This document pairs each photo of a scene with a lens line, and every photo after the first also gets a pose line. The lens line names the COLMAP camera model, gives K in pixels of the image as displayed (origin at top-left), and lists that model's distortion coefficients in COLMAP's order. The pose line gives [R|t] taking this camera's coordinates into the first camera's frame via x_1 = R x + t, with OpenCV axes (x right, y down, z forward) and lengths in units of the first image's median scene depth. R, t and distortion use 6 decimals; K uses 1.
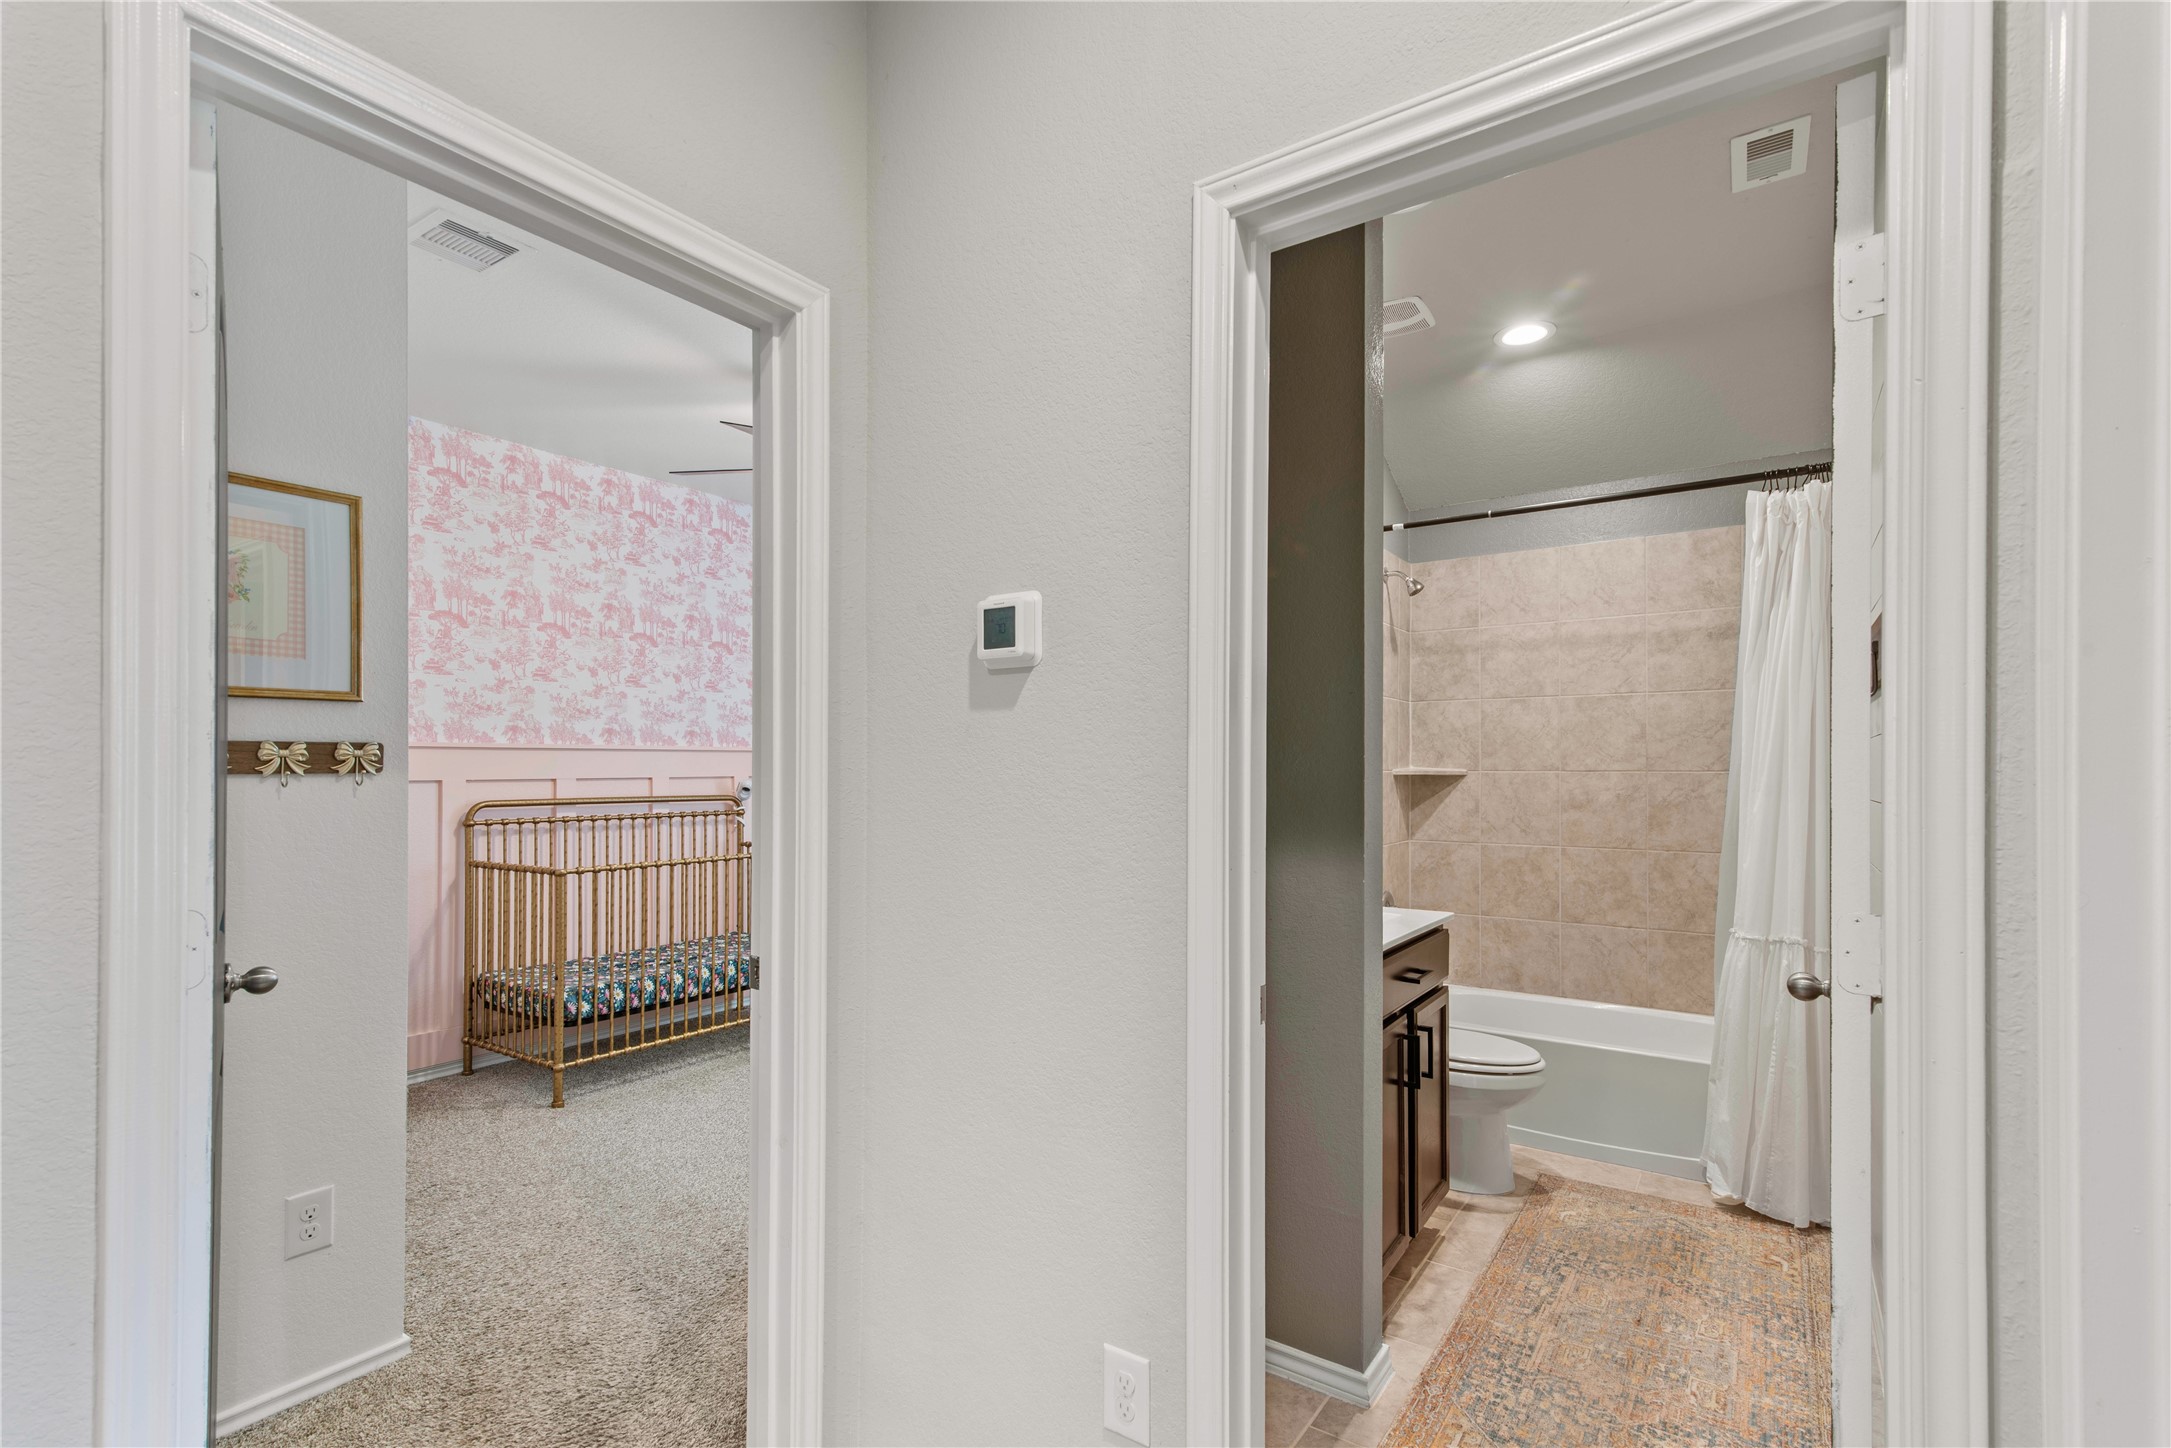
lens RADIAL K [[980.6, 0, 1091.1], [0, 980.6, 741.0], [0, 0, 1]] dist [0.017766, -0.001497]
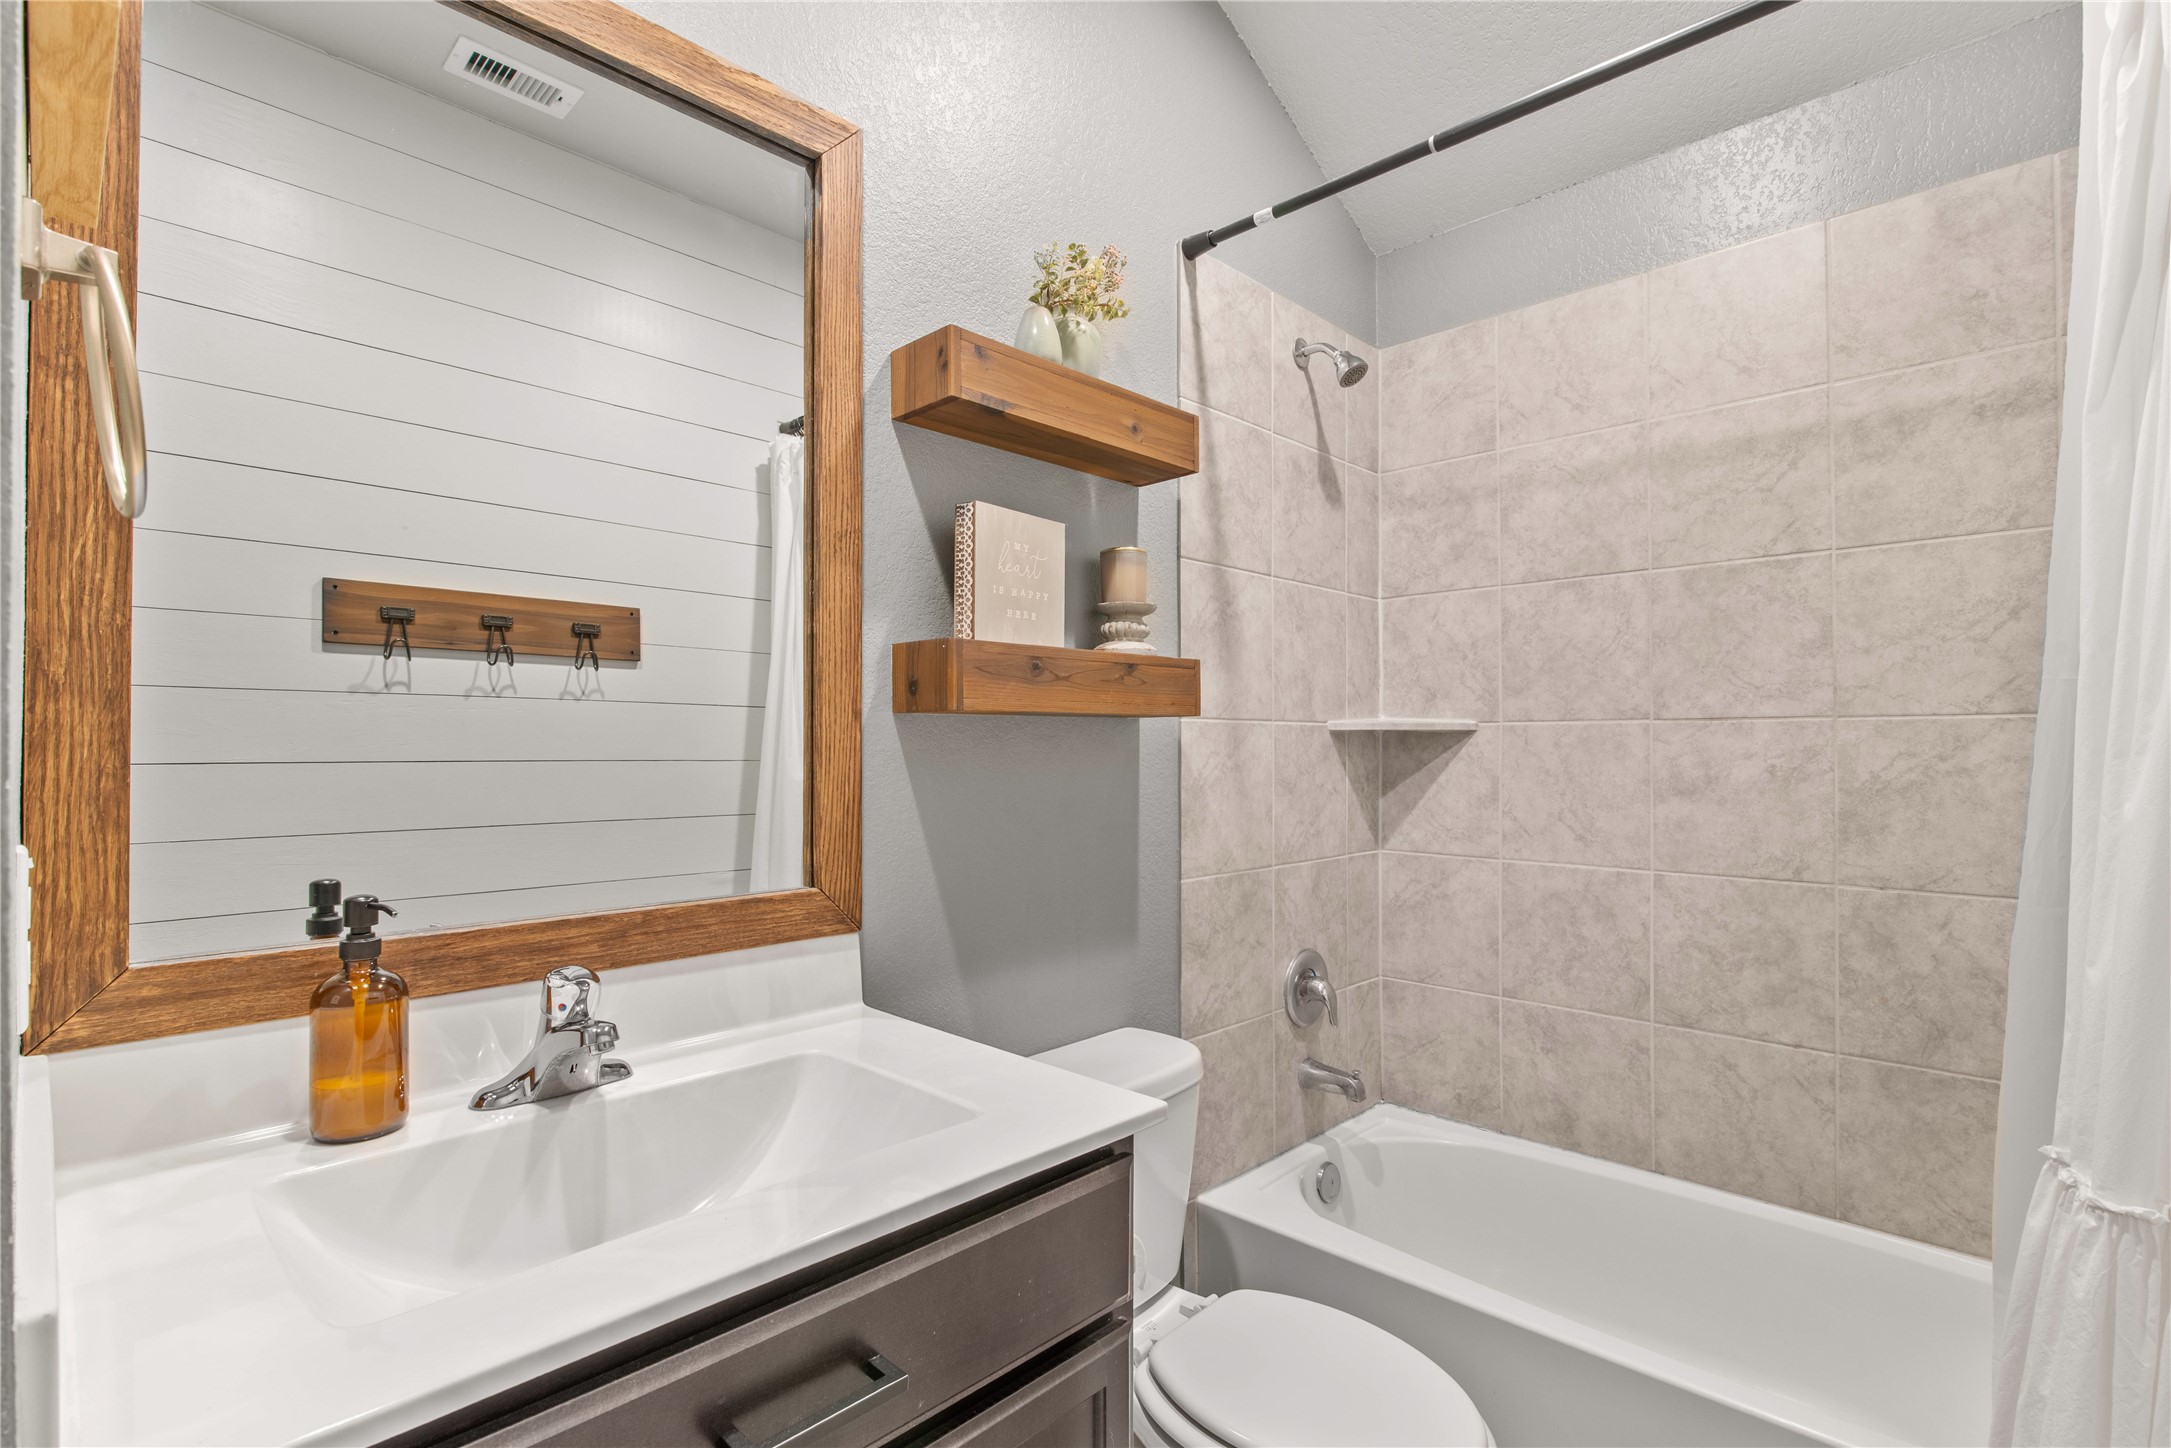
lens RADIAL K [[1024.1, 0, 1089.2], [0, 1024.1, 720.4], [0, 0, 1]] dist [-0.005285, -0.000829]
pose [[0.986627, -0.009381, -0.162724, 0.285505], [0.010566, 0.999924, 0.006418, 0.024888], [0.162652, -0.008052, 0.986651, 0.451612]]
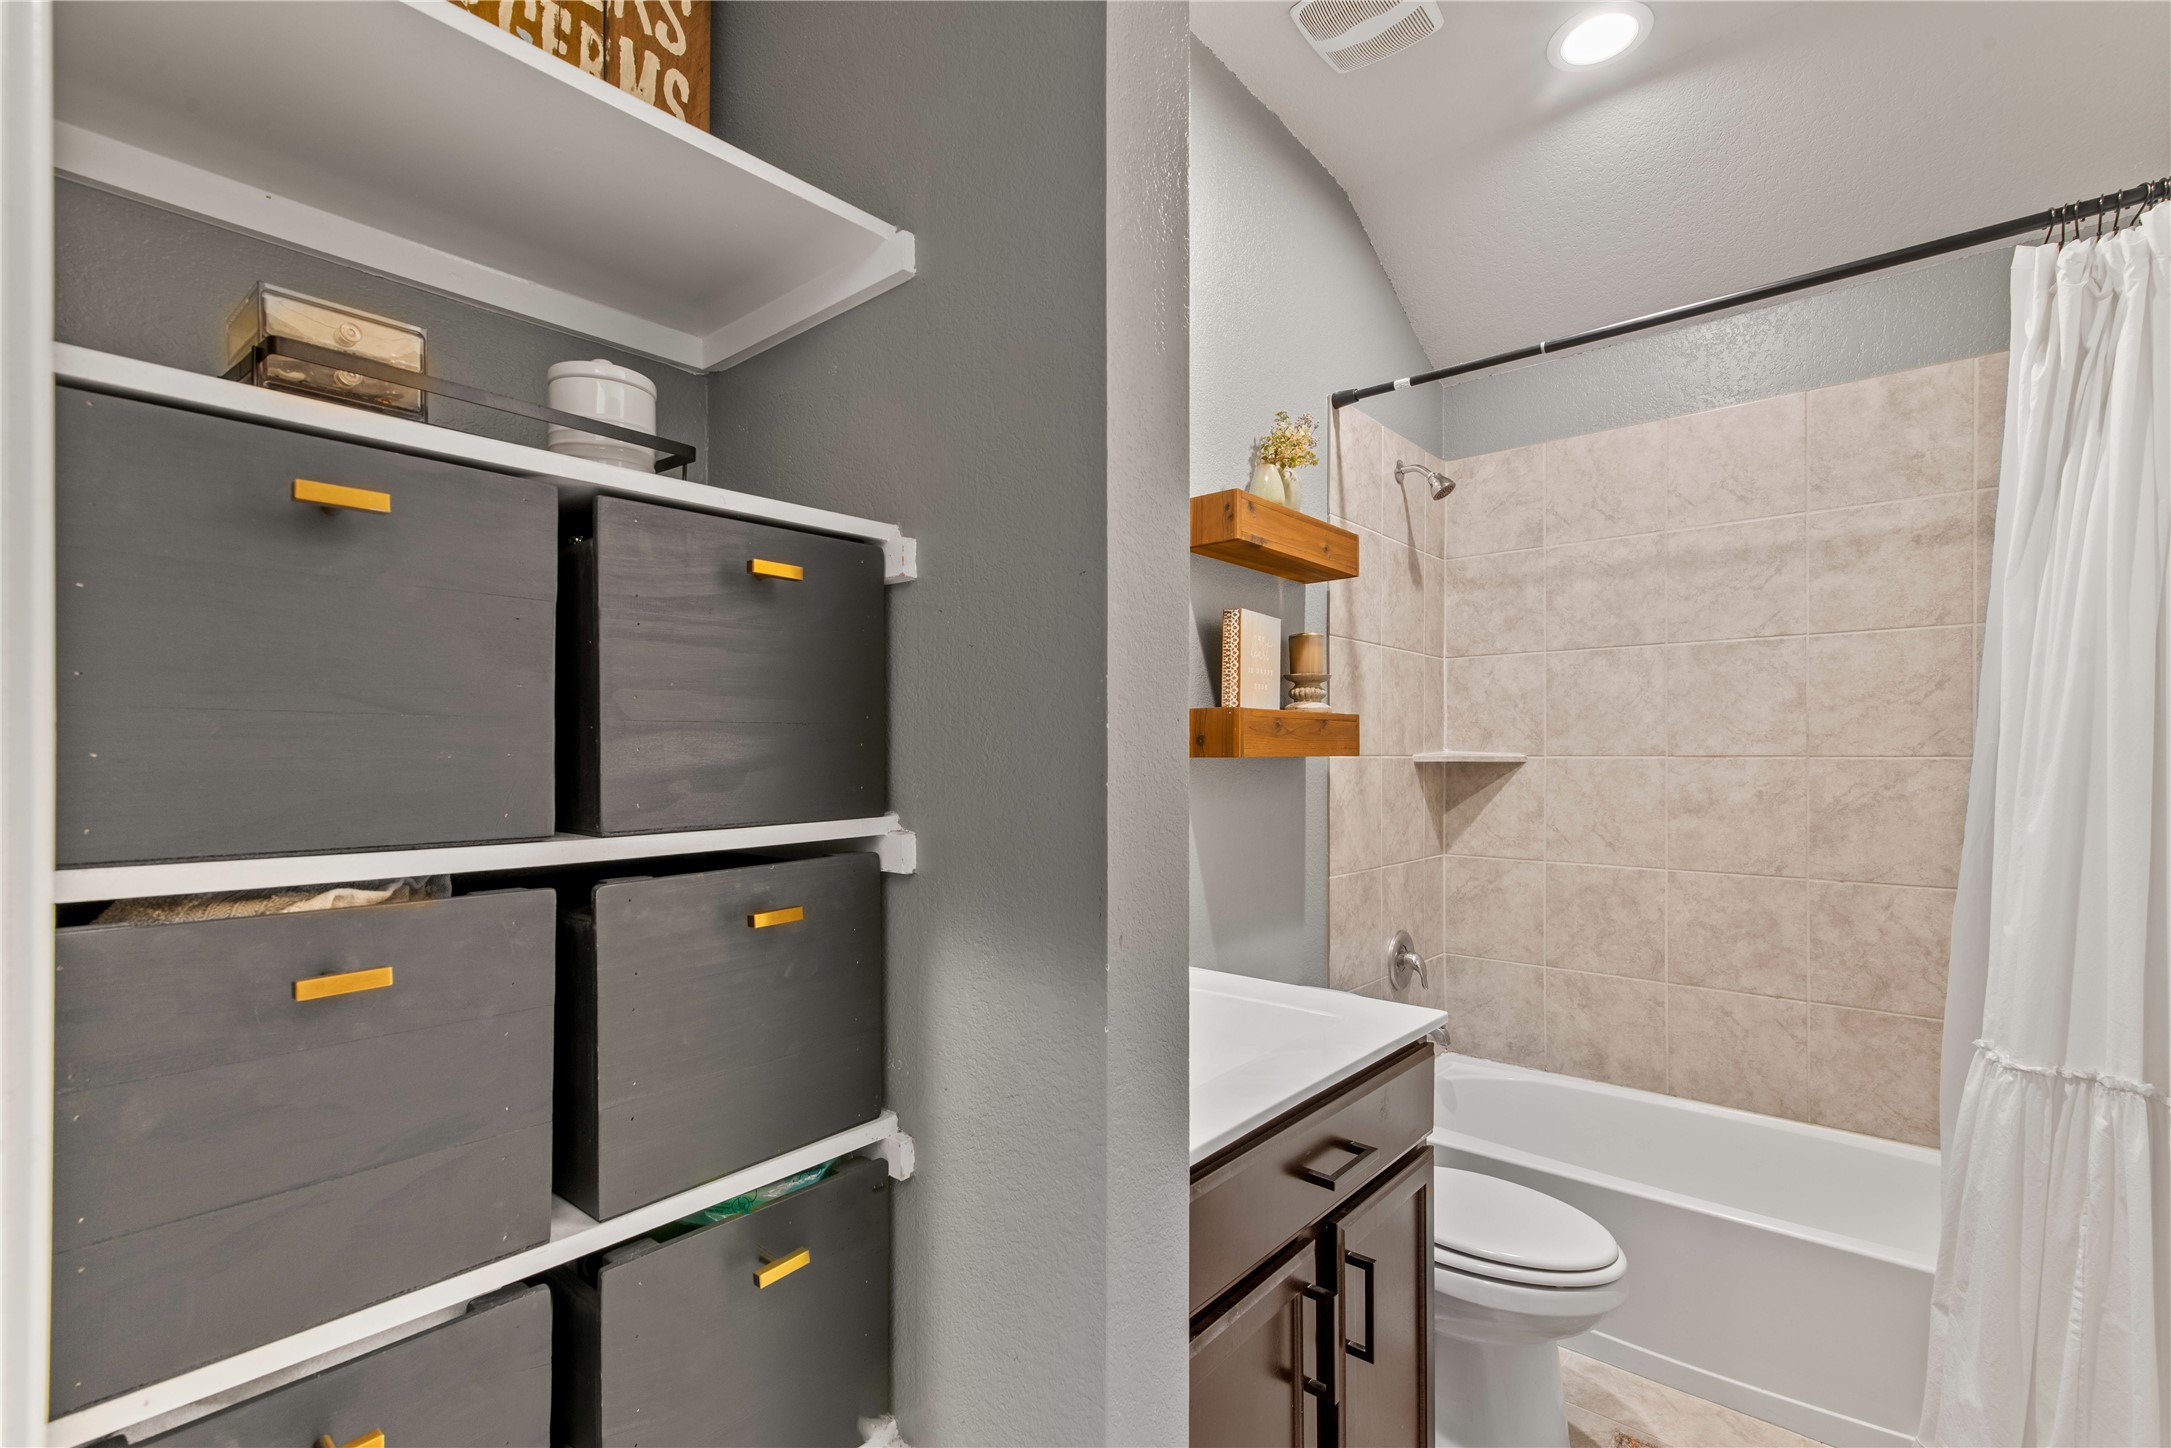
lens RADIAL K [[980.6, 0, 1091.1], [0, 980.6, 741.0], [0, 0, 1]] dist [0.017766, -0.001497]
pose [[0.994711, -0.005571, -0.102561, 0.160727], [0.007171, 0.999858, 0.015244, 0.007192], [0.102461, -0.015899, 0.994610, 0.302264]]
